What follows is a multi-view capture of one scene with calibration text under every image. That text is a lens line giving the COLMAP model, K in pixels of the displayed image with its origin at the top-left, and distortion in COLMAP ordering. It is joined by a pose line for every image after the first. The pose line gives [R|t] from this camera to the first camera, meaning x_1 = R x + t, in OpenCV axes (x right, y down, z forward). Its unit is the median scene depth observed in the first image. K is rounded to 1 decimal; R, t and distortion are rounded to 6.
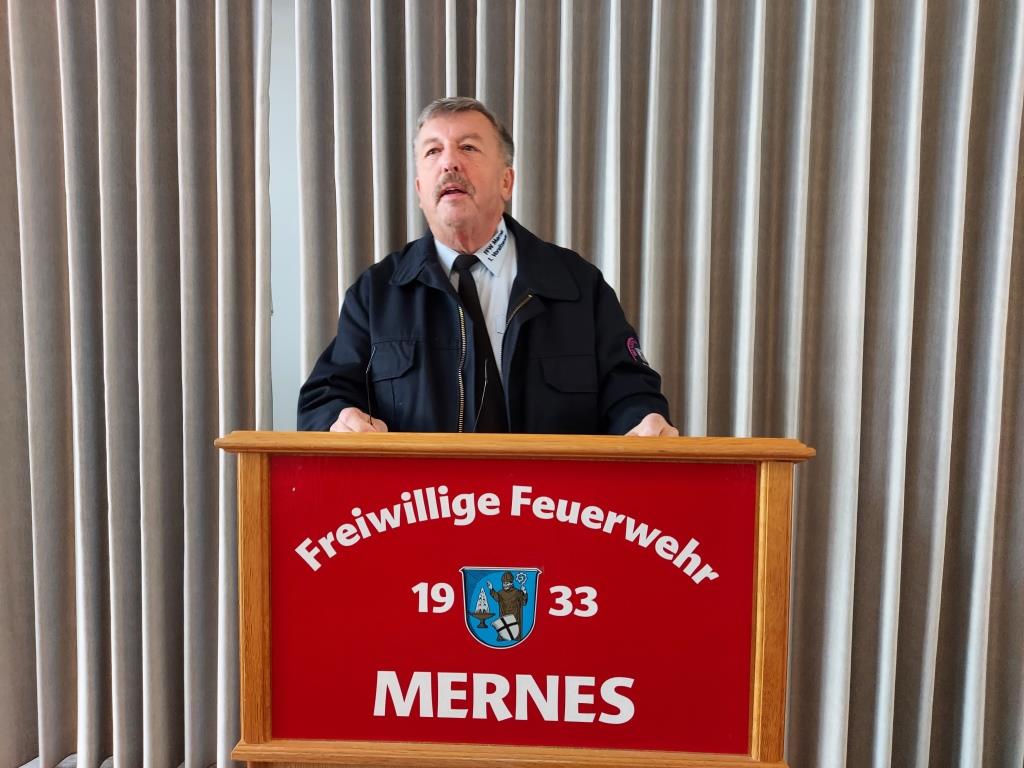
lens RADIAL K [[723.8, 0, 510.4], [0, 723.8, 386.8], [0, 0, 1]] dist [0.042597, -0.024426]
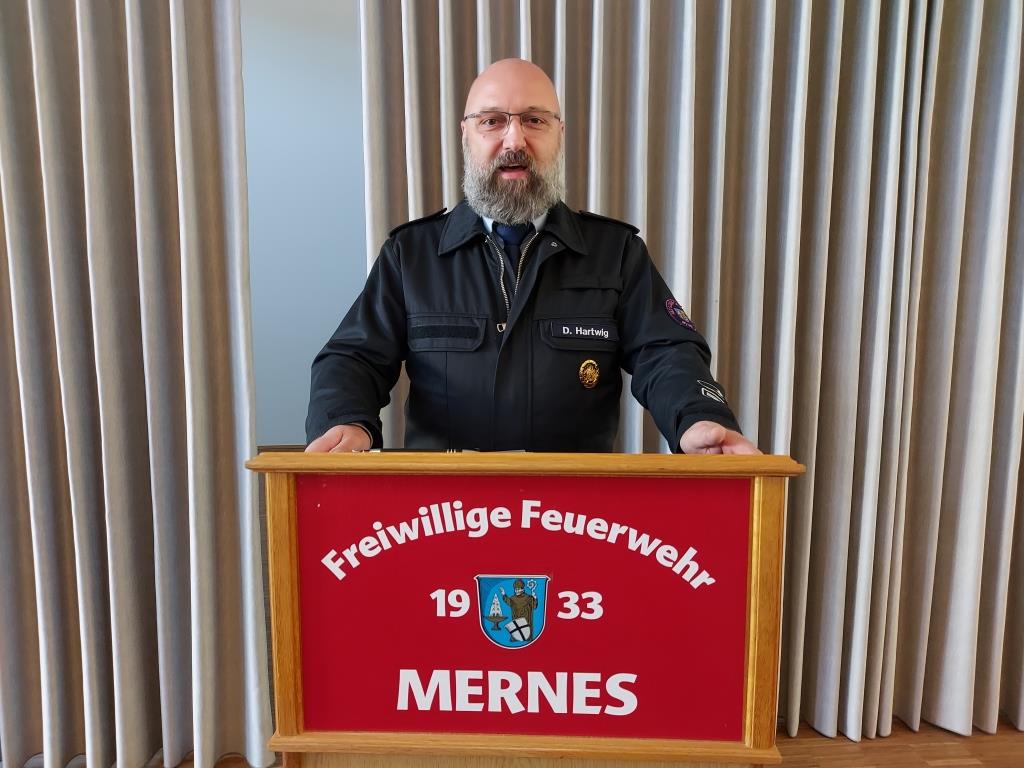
lens RADIAL K [[723.8, 0, 507.6], [0, 723.8, 375.9], [0, 0, 1]] dist [0.042597, -0.024426]
pose [[0.999907, -0.013119, -0.003842, -0.012374], [0.013298, 0.998609, 0.051031, -0.100329], [0.003167, -0.051078, 0.998690, -0.060296]]
